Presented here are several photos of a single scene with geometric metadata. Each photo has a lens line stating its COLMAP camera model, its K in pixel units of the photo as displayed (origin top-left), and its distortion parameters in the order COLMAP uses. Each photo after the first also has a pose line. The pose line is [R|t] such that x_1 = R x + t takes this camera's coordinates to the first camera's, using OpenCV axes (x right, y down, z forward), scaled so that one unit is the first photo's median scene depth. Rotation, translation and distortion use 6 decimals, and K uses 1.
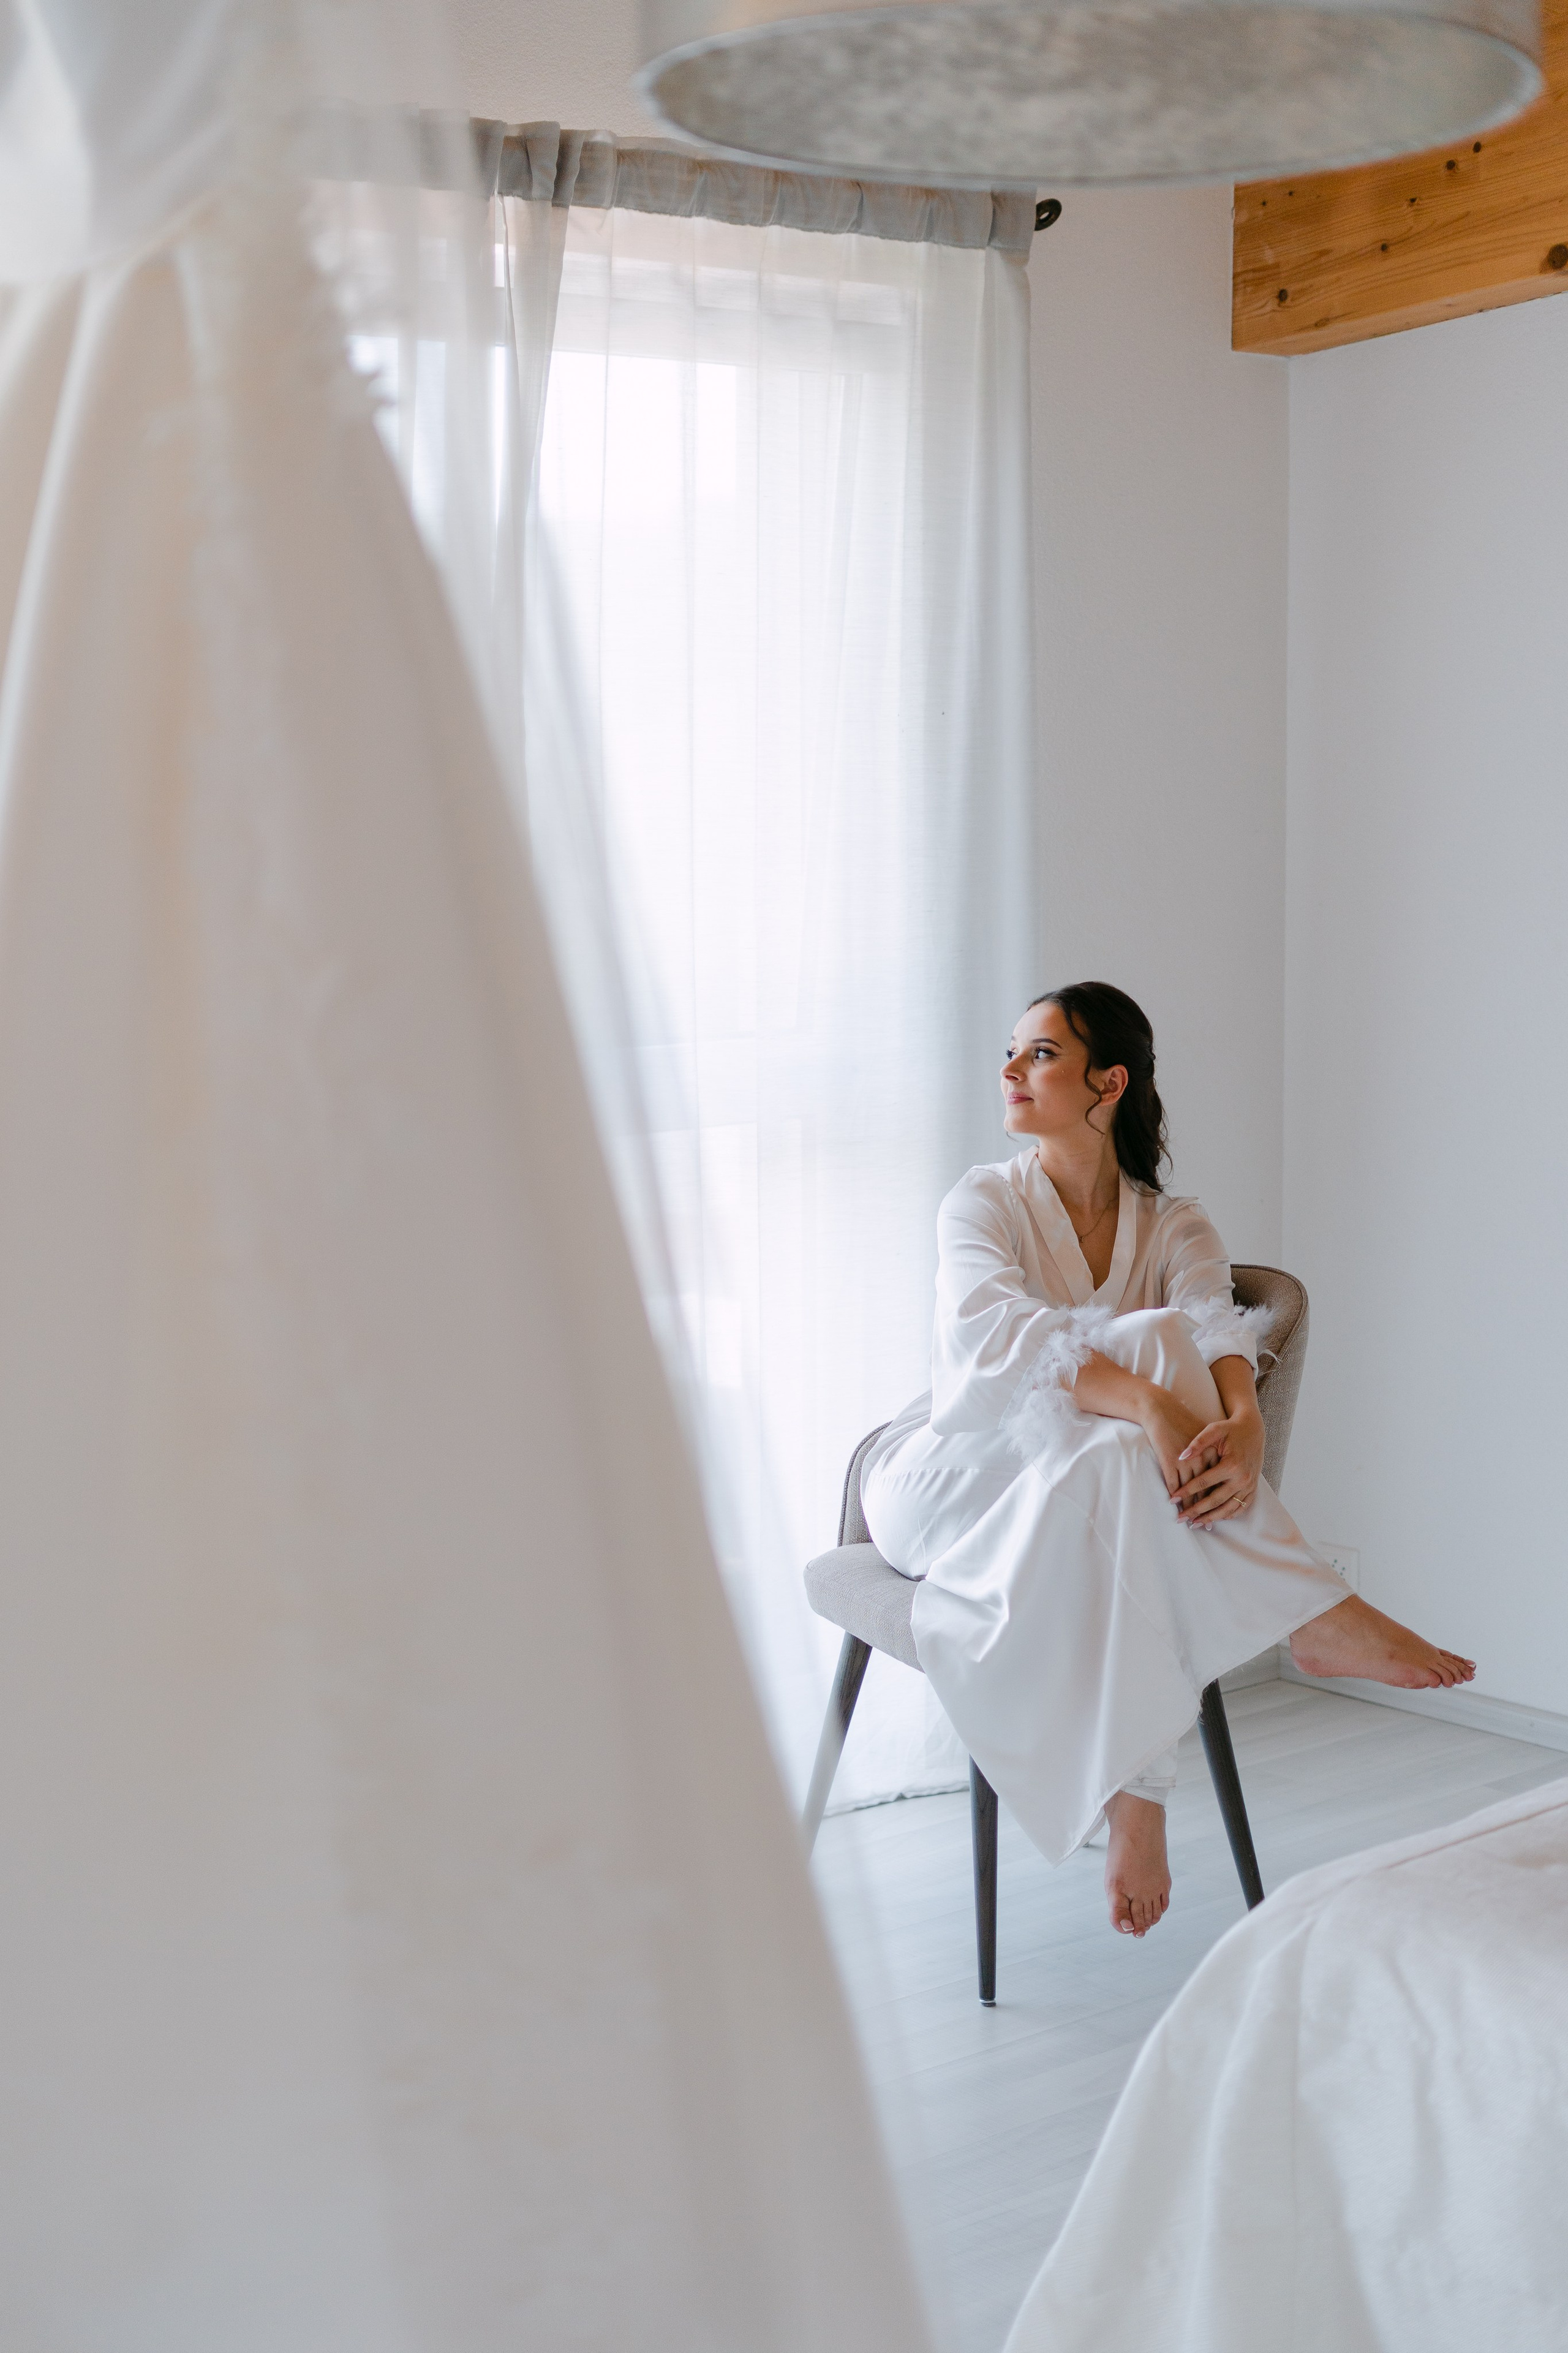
lens RADIAL K [[3373.7, 0, 784.0], [0, 3373.7, 1176.5], [0, 0, 1]] dist [0.021751, -0.000150]
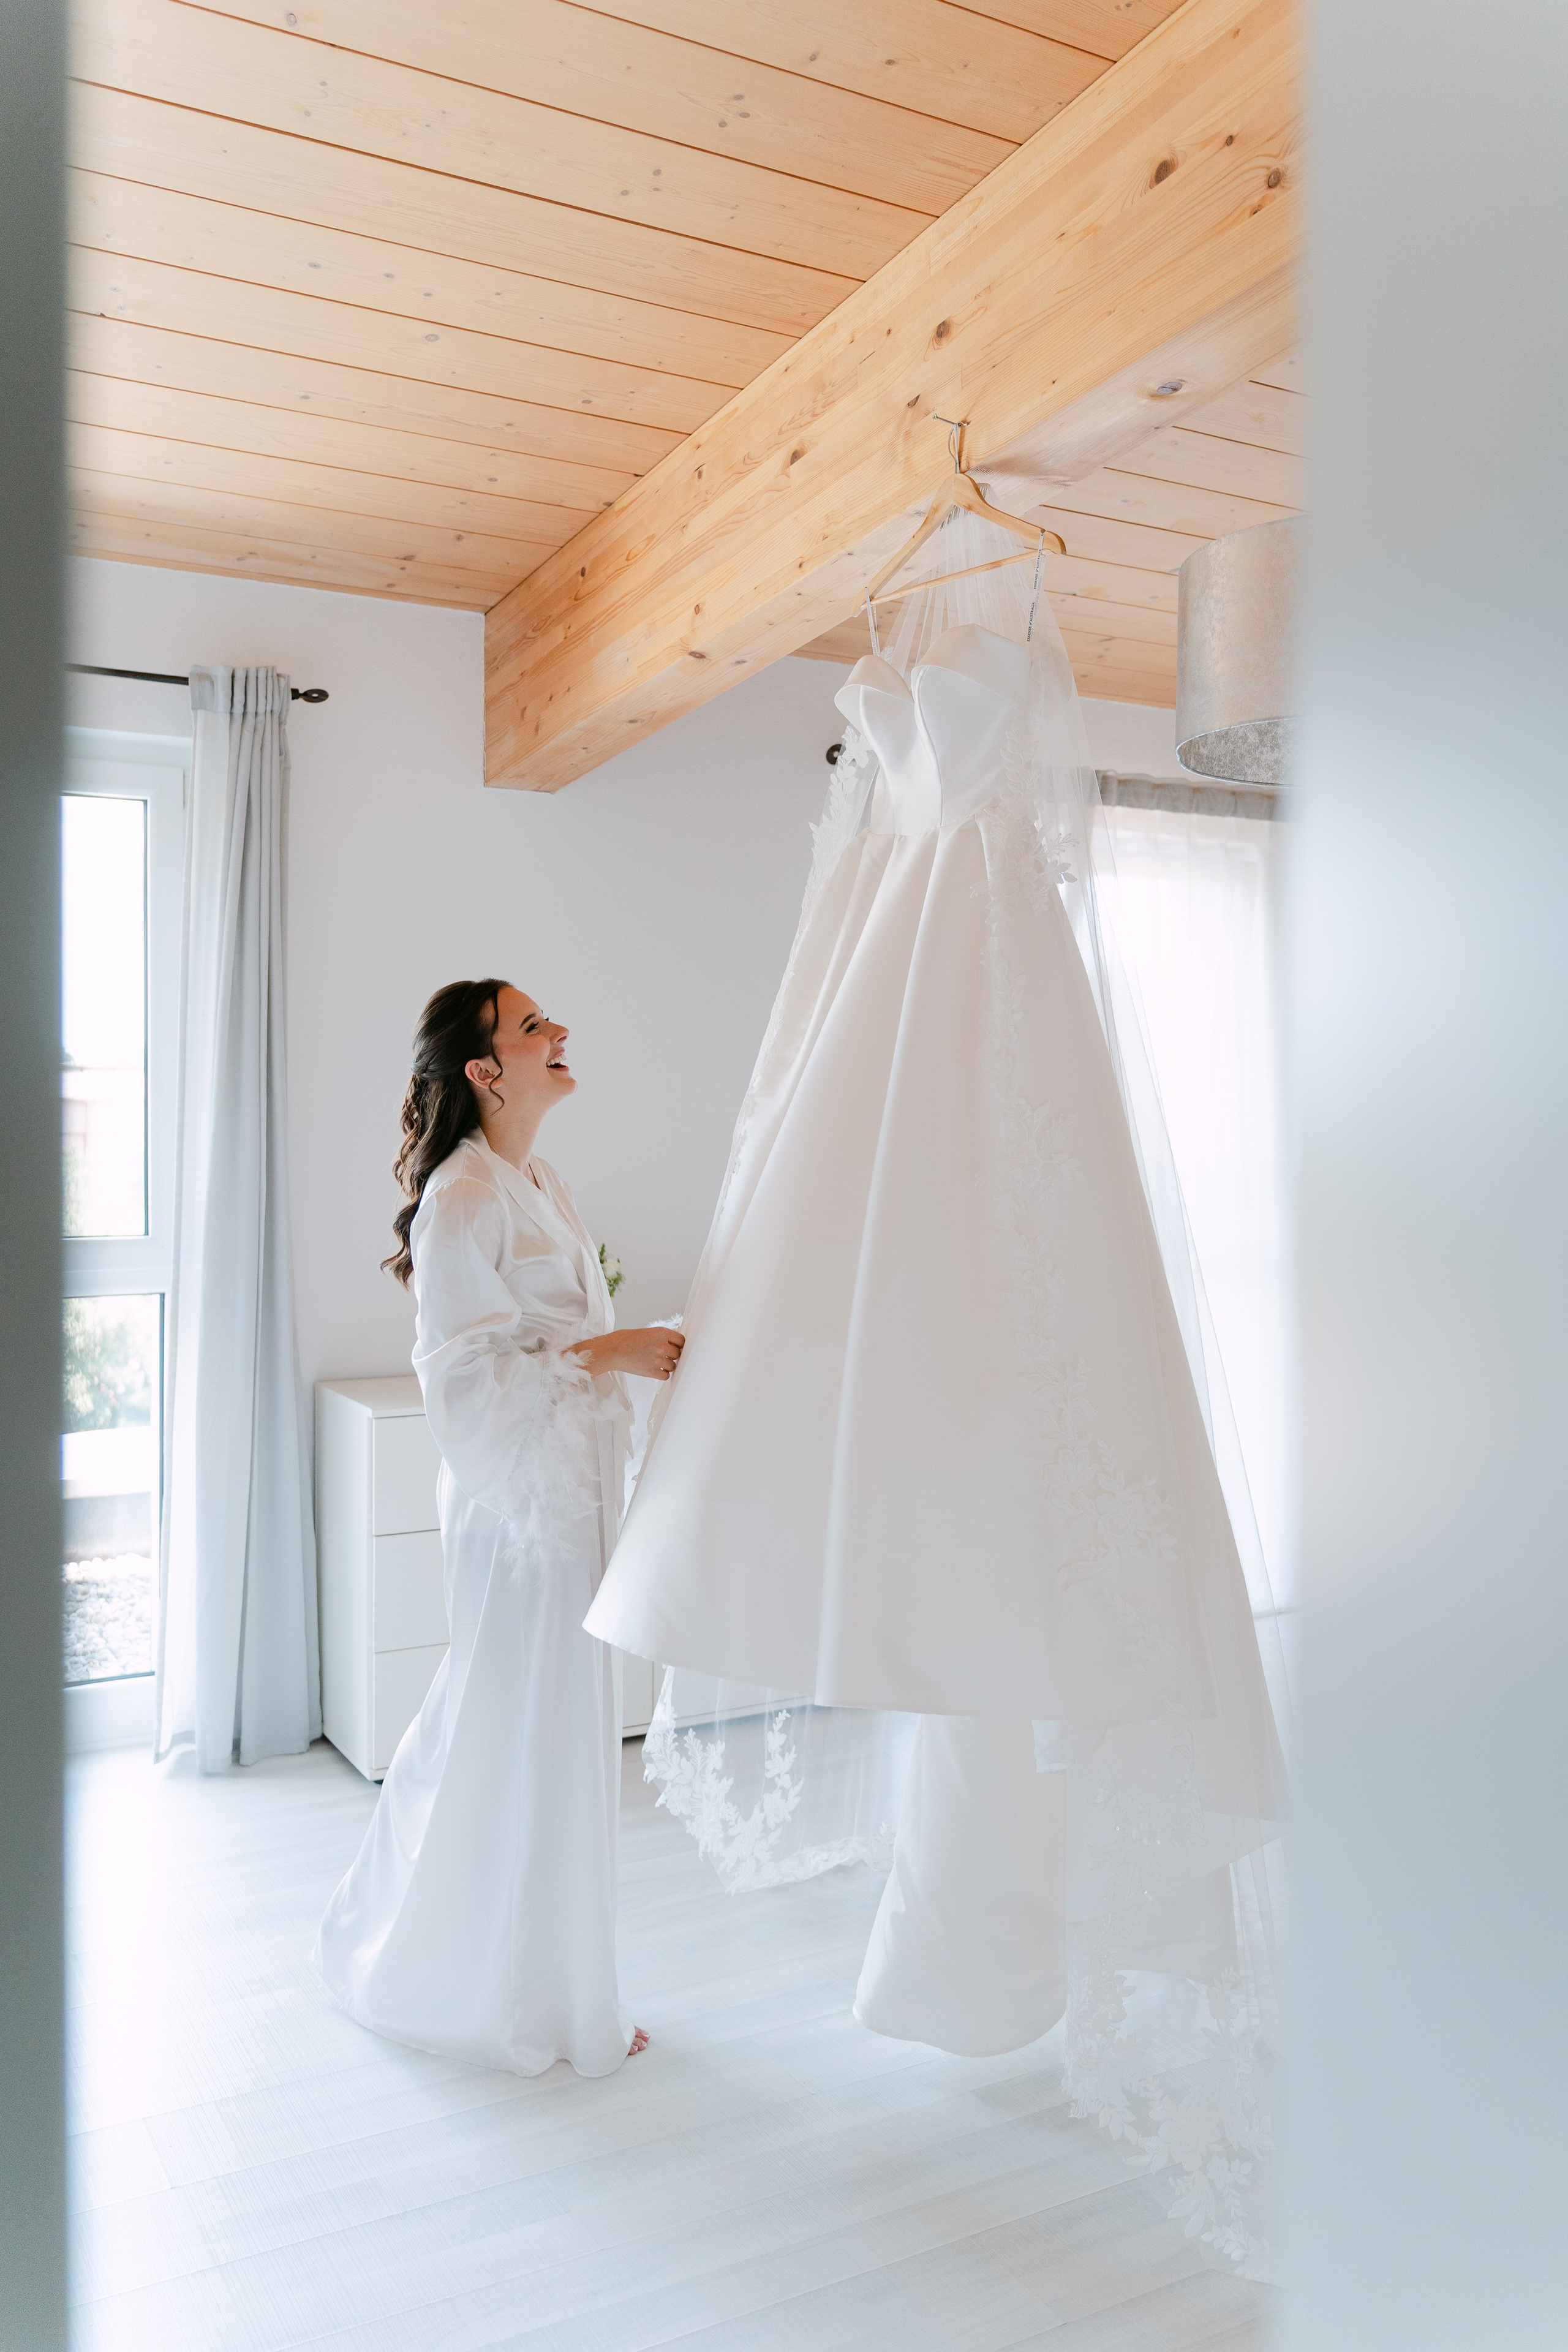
lens RADIAL K [[1872.4, 0, 859.0], [0, 1872.4, 1147.6], [0, 0, 1]] dist [0.002776, 0.002637]
pose [[0.986981, 0.011382, -0.160431, -0.021178], [-0.027709, 0.994611, -0.099906, 0.043273], [0.158429, 0.103051, 0.981978, -0.139177]]
